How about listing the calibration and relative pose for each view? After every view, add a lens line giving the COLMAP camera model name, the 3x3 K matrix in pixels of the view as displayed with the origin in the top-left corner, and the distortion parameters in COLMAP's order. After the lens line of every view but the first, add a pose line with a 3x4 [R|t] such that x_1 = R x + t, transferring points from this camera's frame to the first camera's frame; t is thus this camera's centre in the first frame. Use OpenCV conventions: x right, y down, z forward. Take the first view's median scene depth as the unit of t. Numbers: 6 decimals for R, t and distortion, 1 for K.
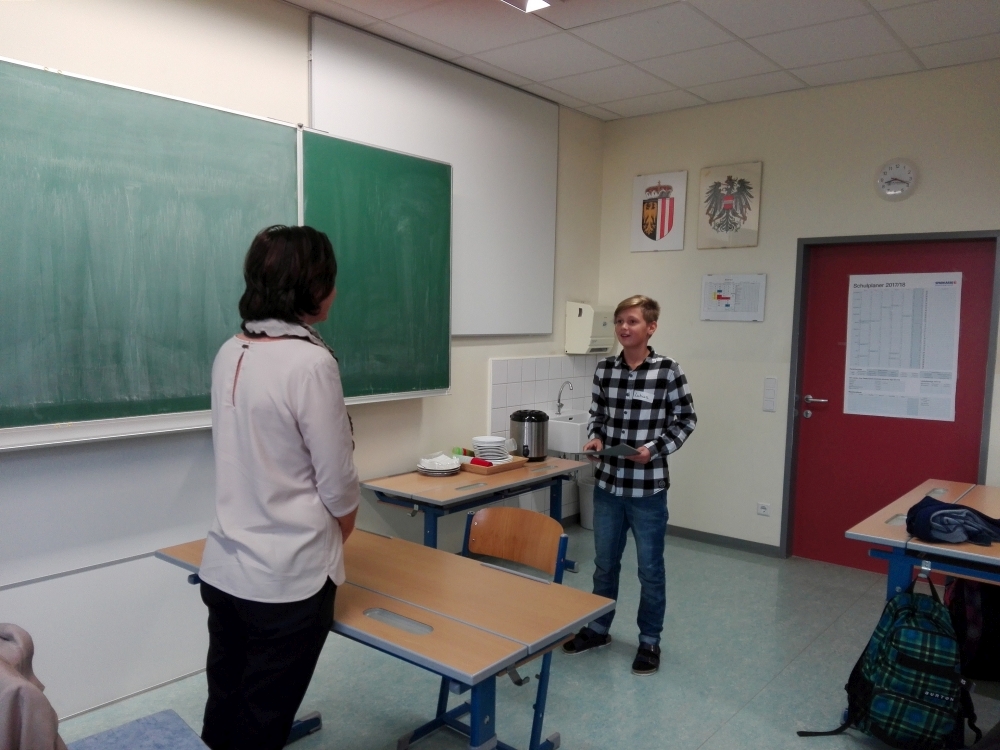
lens RADIAL K [[789.8, 0, 495.8], [0, 789.8, 387.1], [0, 0, 1]] dist [0.119143, -0.200545]
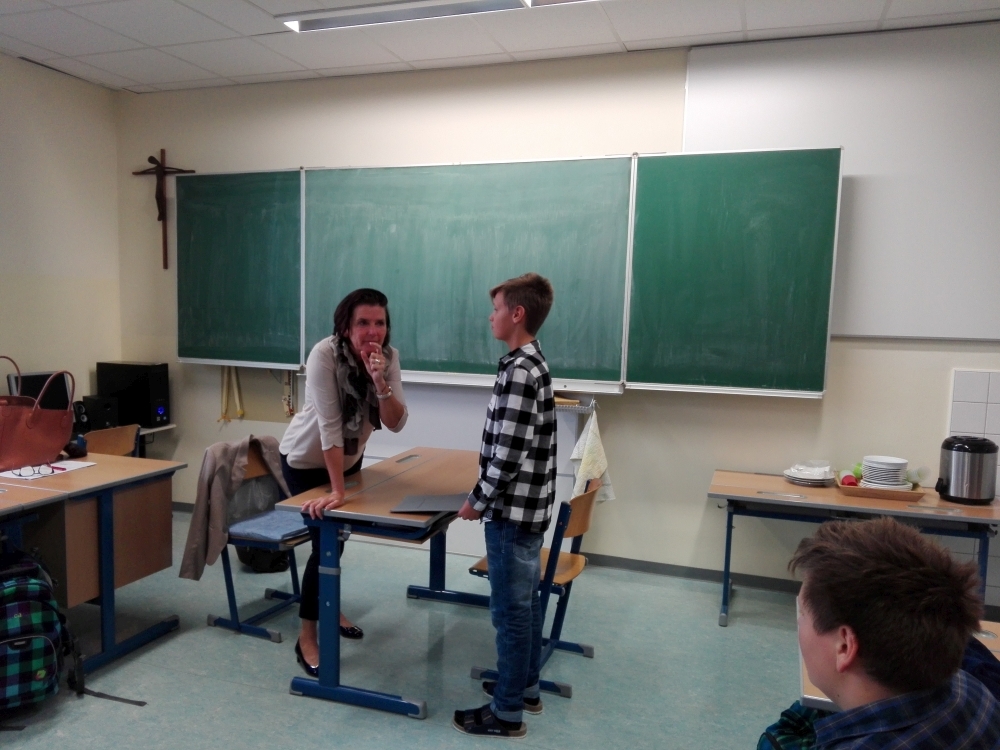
lens RADIAL K [[789.8, 0, 495.8], [0, 789.8, 387.1], [0, 0, 1]] dist [0.119143, -0.200545]
pose [[0.344258, 0.079138, -0.935534, 0.736529], [-0.103730, 0.993547, 0.045875, -0.007827], [0.933127, 0.081250, 0.350246, 0.355474]]
